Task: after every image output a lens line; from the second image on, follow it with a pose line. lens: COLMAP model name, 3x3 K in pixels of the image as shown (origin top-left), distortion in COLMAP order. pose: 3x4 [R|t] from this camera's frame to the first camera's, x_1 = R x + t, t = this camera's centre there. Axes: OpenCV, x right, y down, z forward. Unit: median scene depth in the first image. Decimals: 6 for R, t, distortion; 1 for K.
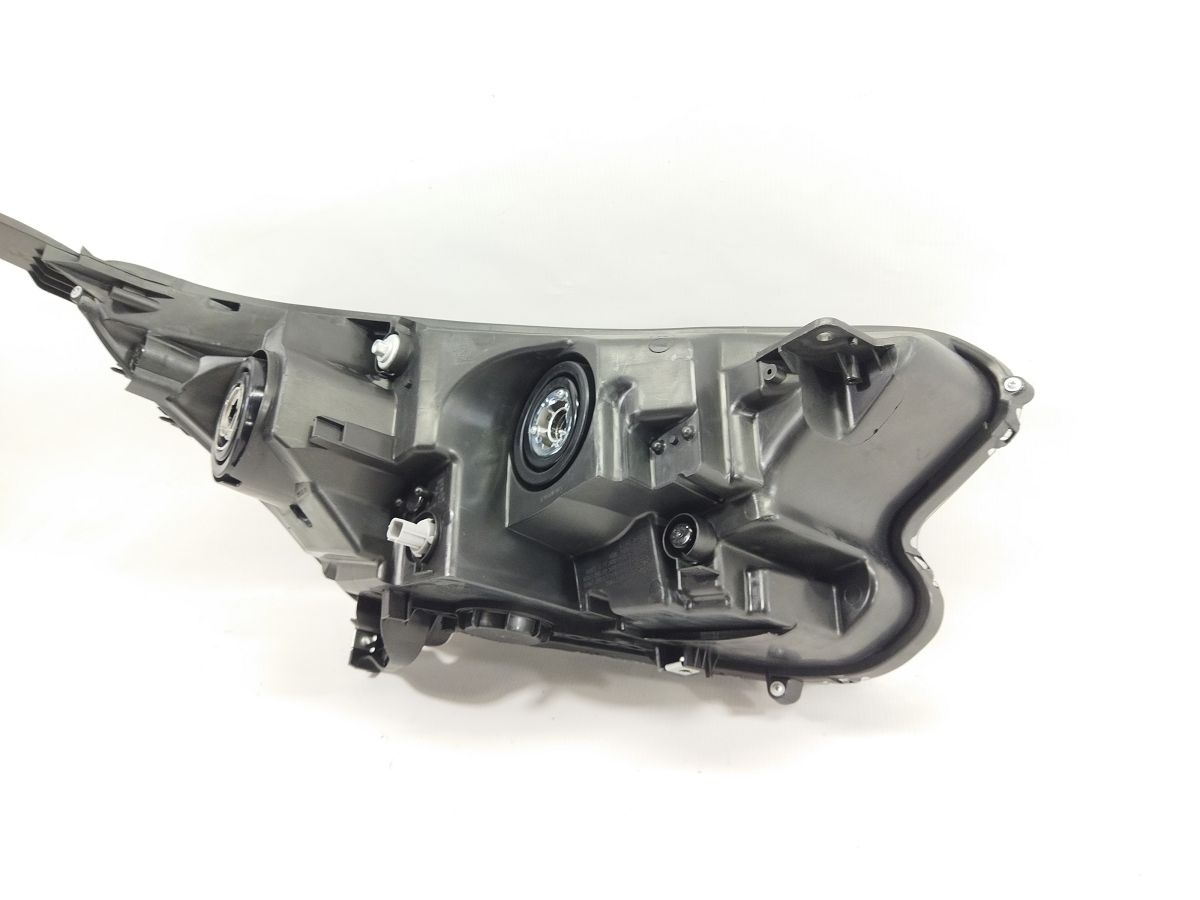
lens RADIAL K [[927.3, 0, 599.9], [0, 927.3, 466.6], [0, 0, 1]] dist [0.057088, -0.180616]
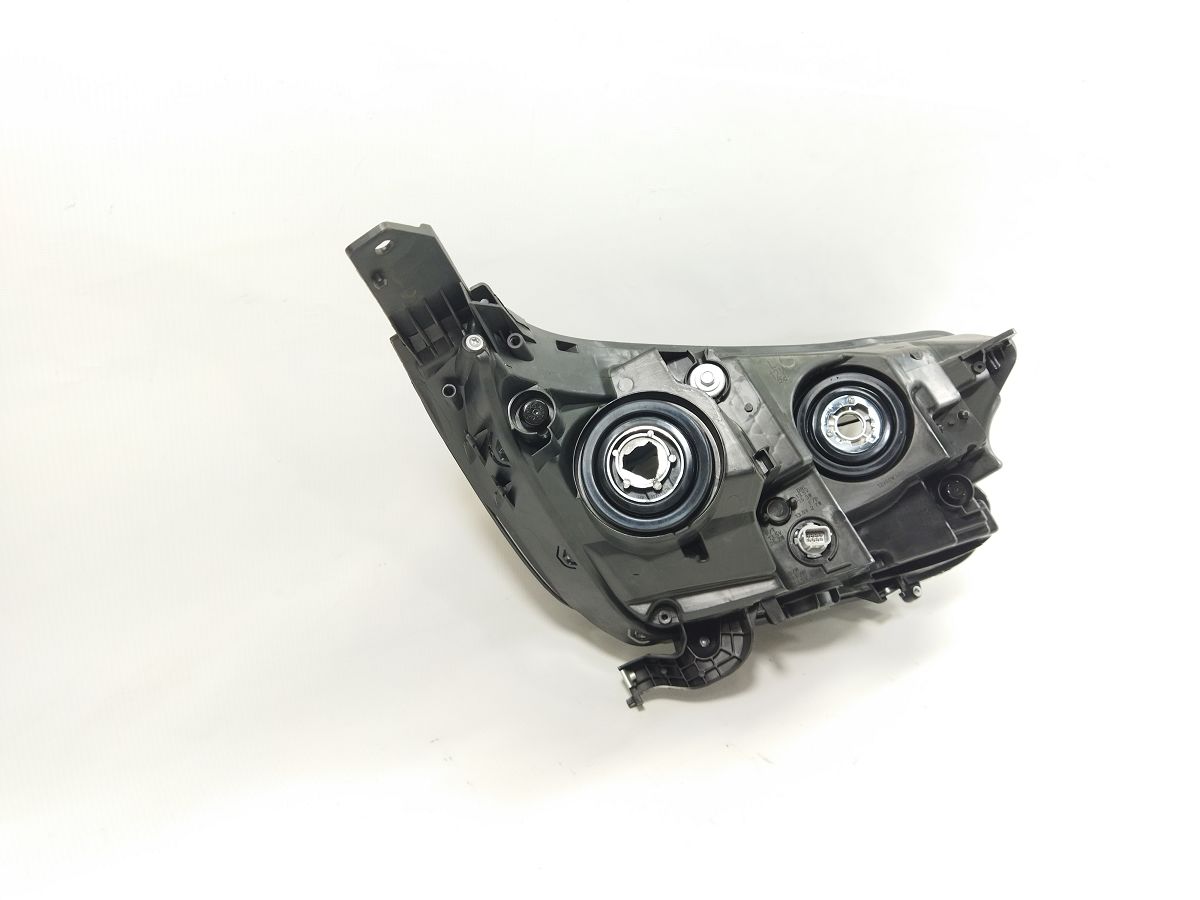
lens RADIAL K [[889.9, 0, 600.0], [0, 889.9, 450.0], [0, 0, 1]] dist [0.057337, 0.000616]
pose [[0.645110, -0.154520, 0.748302, -1.089111], [0.147792, 0.986078, 0.076208, -0.144485], [-0.749660, 0.061430, 0.658966, 0.451815]]
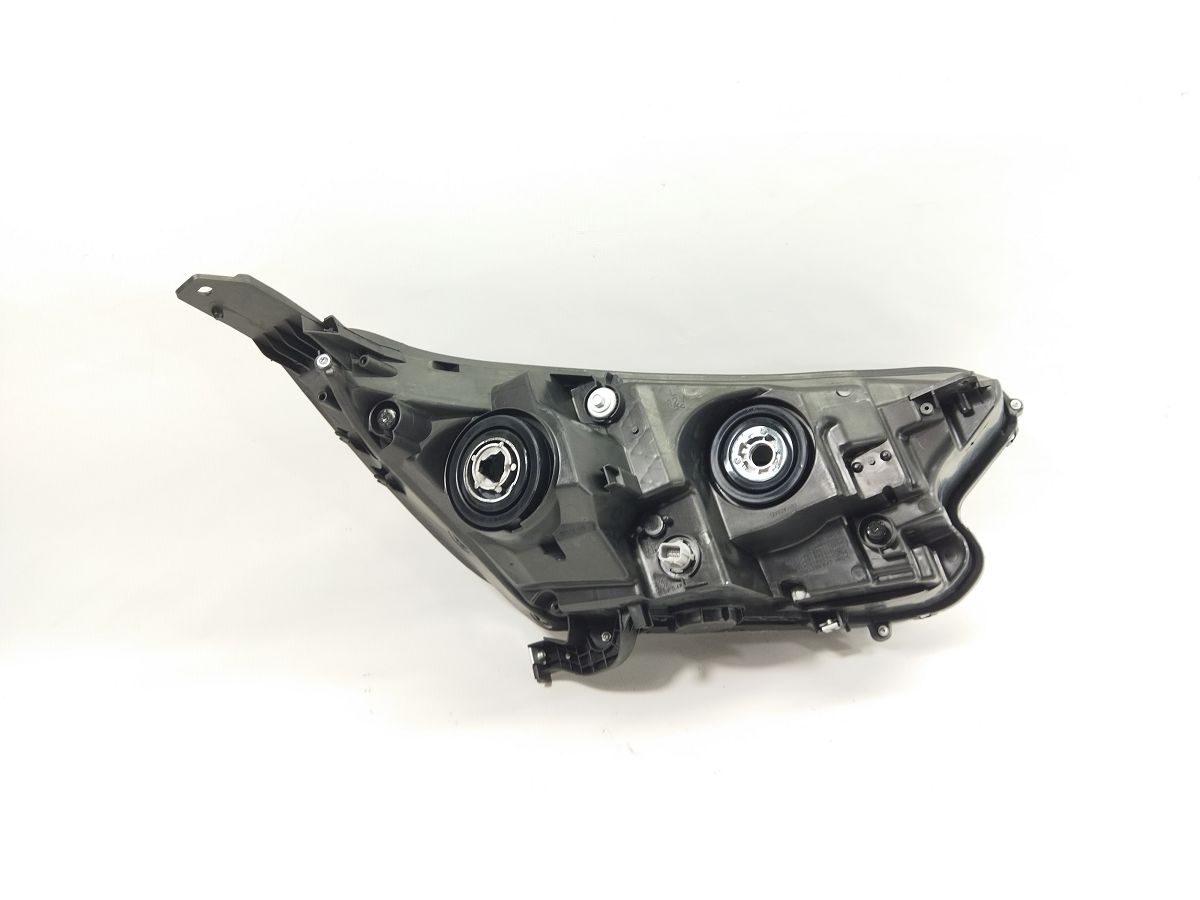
lens RADIAL K [[889.9, 0, 600.0], [0, 889.9, 450.0], [0, 0, 1]] dist [0.057337, 0.000616]
pose [[0.885089, -0.083565, 0.457859, -0.763190], [0.075431, 0.996499, 0.036057, -0.107690], [-0.459269, 0.002623, 0.888293, 0.011418]]
